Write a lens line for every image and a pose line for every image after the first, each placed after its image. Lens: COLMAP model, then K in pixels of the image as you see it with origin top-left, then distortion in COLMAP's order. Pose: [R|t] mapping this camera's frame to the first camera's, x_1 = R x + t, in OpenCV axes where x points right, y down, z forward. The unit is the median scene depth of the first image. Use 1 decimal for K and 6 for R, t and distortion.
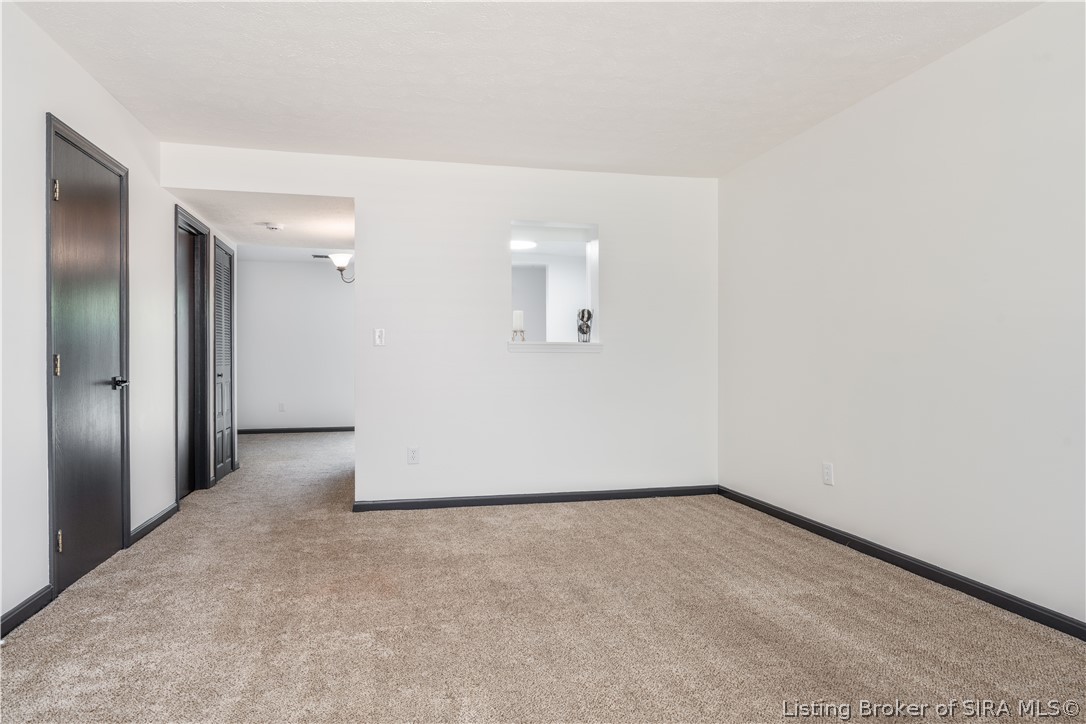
lens RADIAL K [[640.6, 0, 542.6], [0, 640.6, 355.0], [0, 0, 1]] dist [-0.007076, 0.000221]
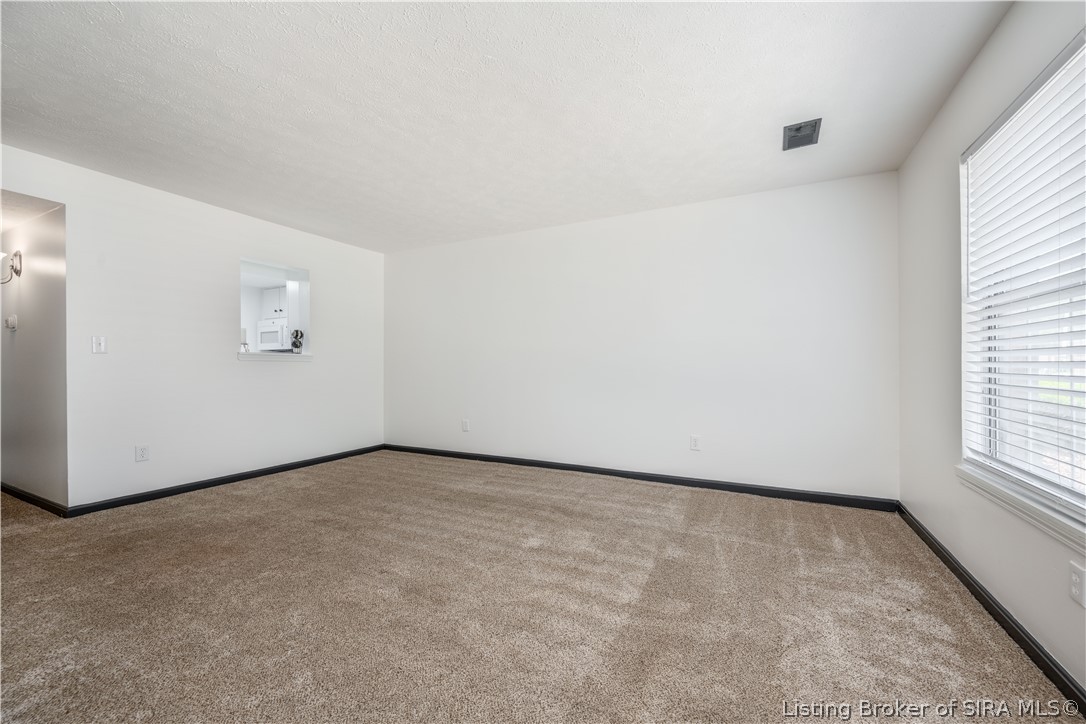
lens RADIAL K [[428.8, 0, 547.5], [0, 428.8, 366.1], [0, 0, 1]] dist [-0.005303, -0.000095]
pose [[0.632174, -0.000040, 0.774827, -0.420274], [-0.002662, 0.999994, 0.002223, 0.003785], [-0.774822, -0.003468, 0.632170, -0.007313]]
